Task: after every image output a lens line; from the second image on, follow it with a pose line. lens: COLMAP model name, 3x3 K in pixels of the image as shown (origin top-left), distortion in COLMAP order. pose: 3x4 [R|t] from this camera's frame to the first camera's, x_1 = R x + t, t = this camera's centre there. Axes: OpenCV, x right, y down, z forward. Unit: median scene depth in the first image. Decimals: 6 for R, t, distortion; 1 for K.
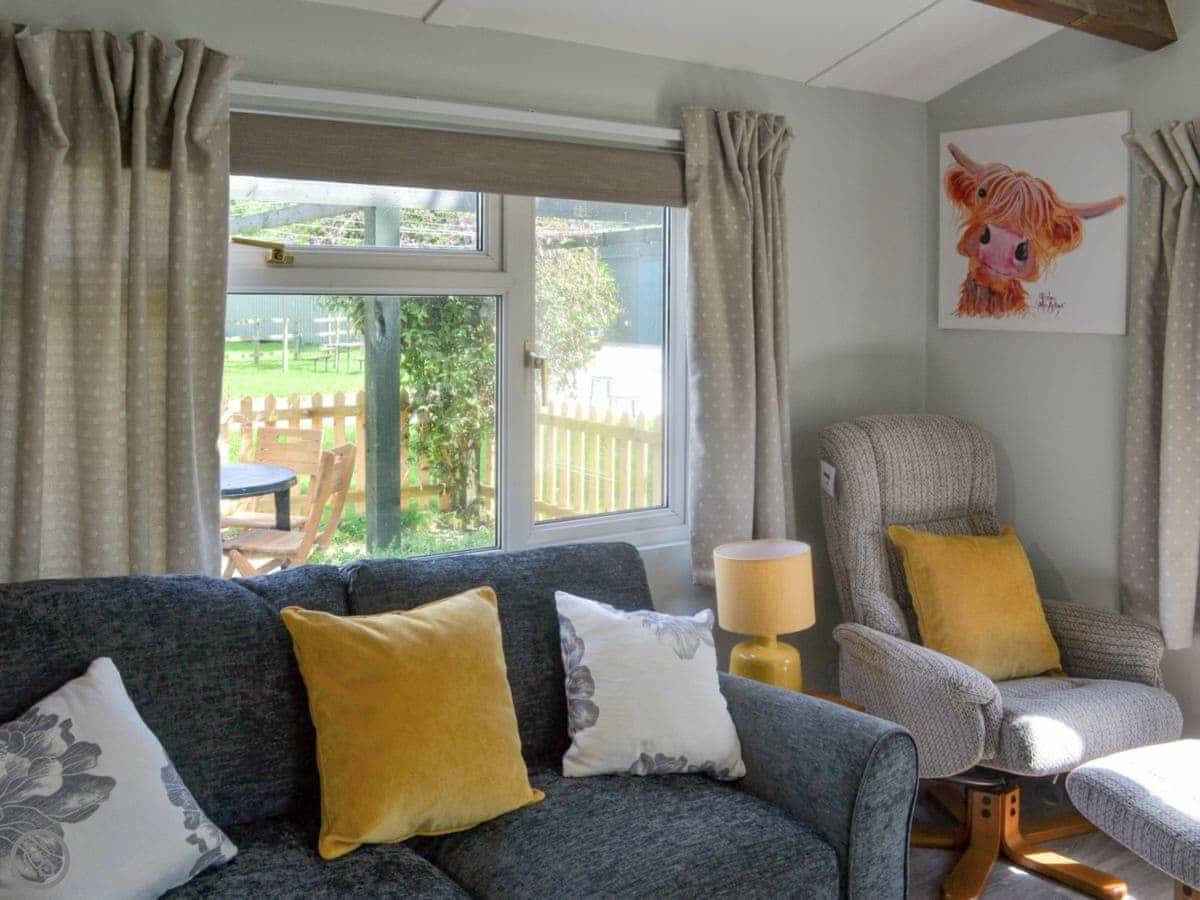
lens RADIAL K [[1097.7, 0, 600.0], [0, 1097.7, 450.0], [0, 0, 1]] dist [-0.085682, 0.015677]
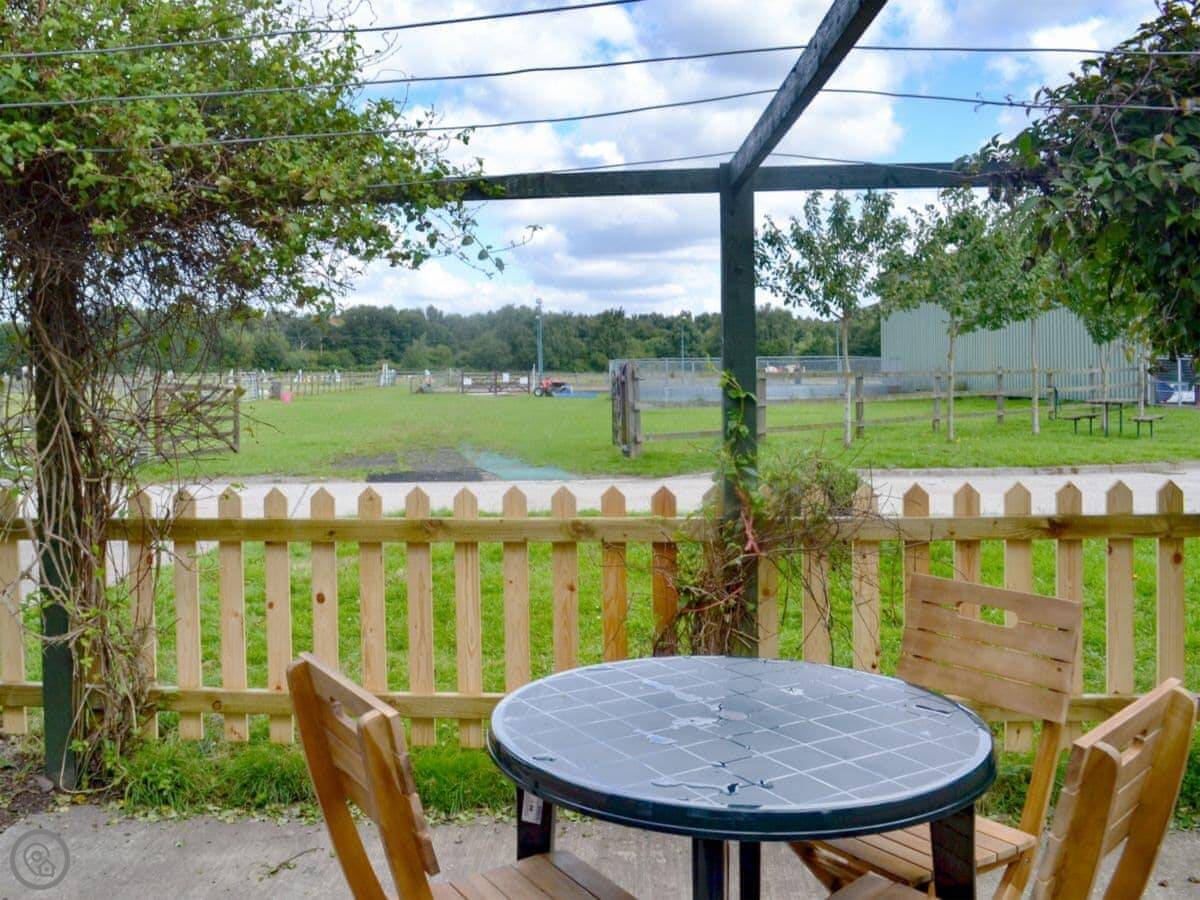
lens RADIAL K [[1097.7, 0, 600.0], [0, 1097.7, 450.0], [0, 0, 1]] dist [-0.085682, 0.015677]
pose [[0.782721, -0.000465, -0.622372, -0.056613], [-0.034655, 0.998416, -0.044329, -0.017320], [0.621407, 0.056266, 0.781465, 0.224985]]
